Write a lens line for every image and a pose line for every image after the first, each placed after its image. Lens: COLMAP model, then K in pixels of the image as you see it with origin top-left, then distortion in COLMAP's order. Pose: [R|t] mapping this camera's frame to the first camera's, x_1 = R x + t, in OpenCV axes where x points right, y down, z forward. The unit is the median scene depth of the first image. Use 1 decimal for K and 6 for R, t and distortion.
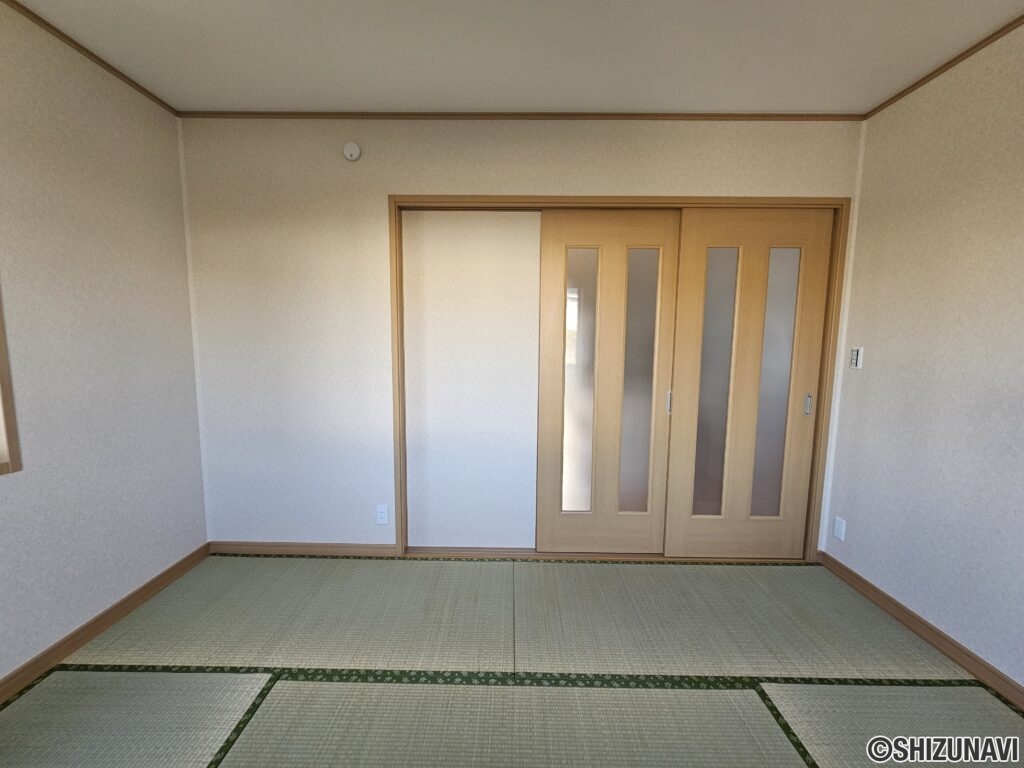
lens RADIAL K [[413.8, 0, 509.1], [0, 413.8, 383.4], [0, 0, 1]] dist [0.002842, 0.000597]
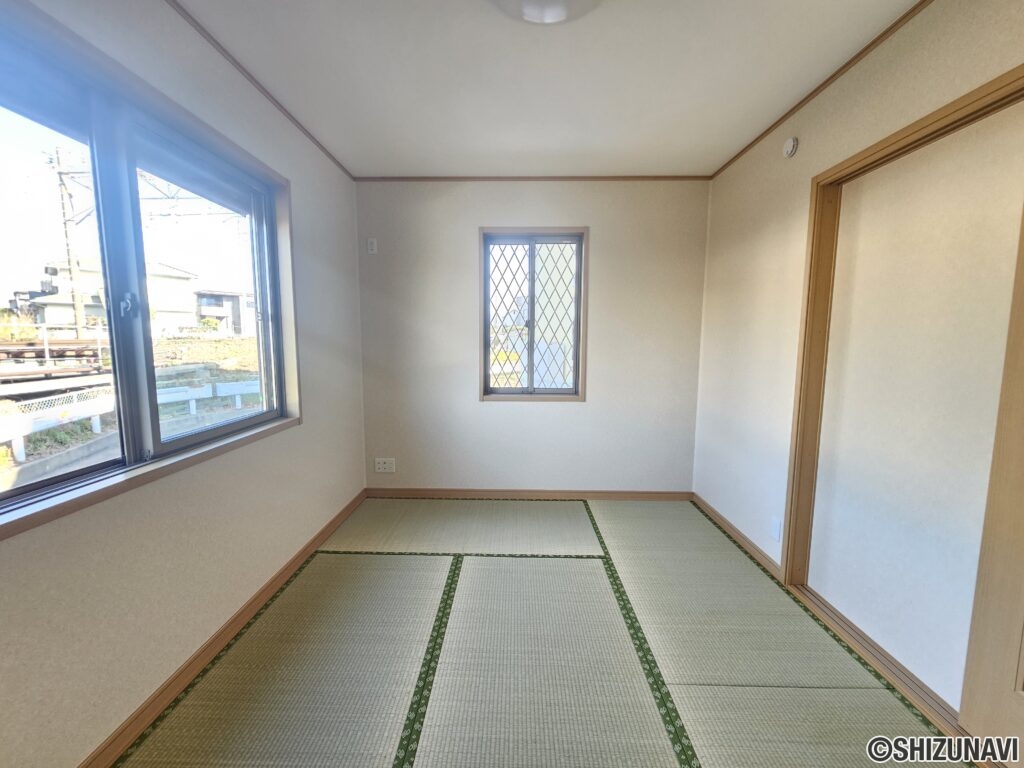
lens RADIAL K [[413.8, 0, 511.3], [0, 413.8, 385.1], [0, 0, 1]] dist [0.002842, 0.000597]
pose [[0.006143, 0.099746, -0.994994, 0.887015], [-0.108385, 0.989217, 0.098498, -0.044365], [0.994090, 0.107238, 0.016887, 0.545565]]
